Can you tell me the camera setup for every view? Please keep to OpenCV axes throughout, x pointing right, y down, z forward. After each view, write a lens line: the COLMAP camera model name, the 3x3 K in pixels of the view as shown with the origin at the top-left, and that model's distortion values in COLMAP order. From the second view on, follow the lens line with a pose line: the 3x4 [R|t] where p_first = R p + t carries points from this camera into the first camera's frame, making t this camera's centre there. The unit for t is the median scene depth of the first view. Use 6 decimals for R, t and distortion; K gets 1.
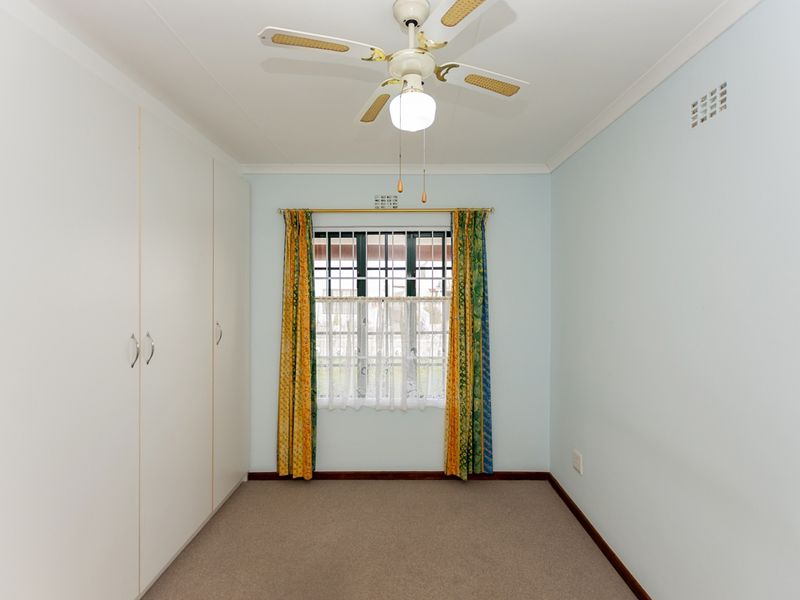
lens RADIAL K [[390.5, 0, 400.0], [0, 390.5, 300.0], [0, 0, 1]] dist [-0.001451, 0.000181]
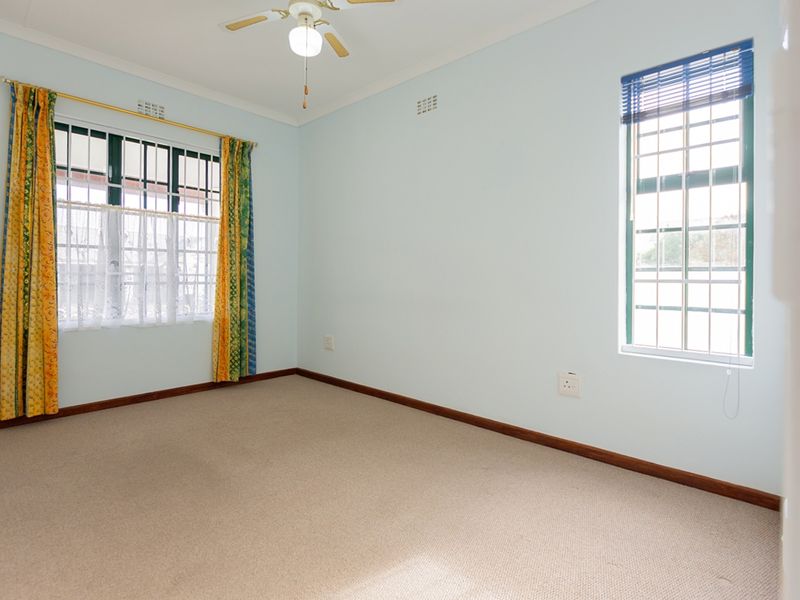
lens RADIAL K [[409.8, 0, 394.5], [0, 409.8, 285.5], [0, 0, 1]] dist [-0.018454, 0.000490]
pose [[0.679391, -0.000543, 0.733777, -0.370491], [-0.001740, 0.999996, 0.002351, 0.180417], [-0.733775, -0.002874, 0.679387, -0.116136]]
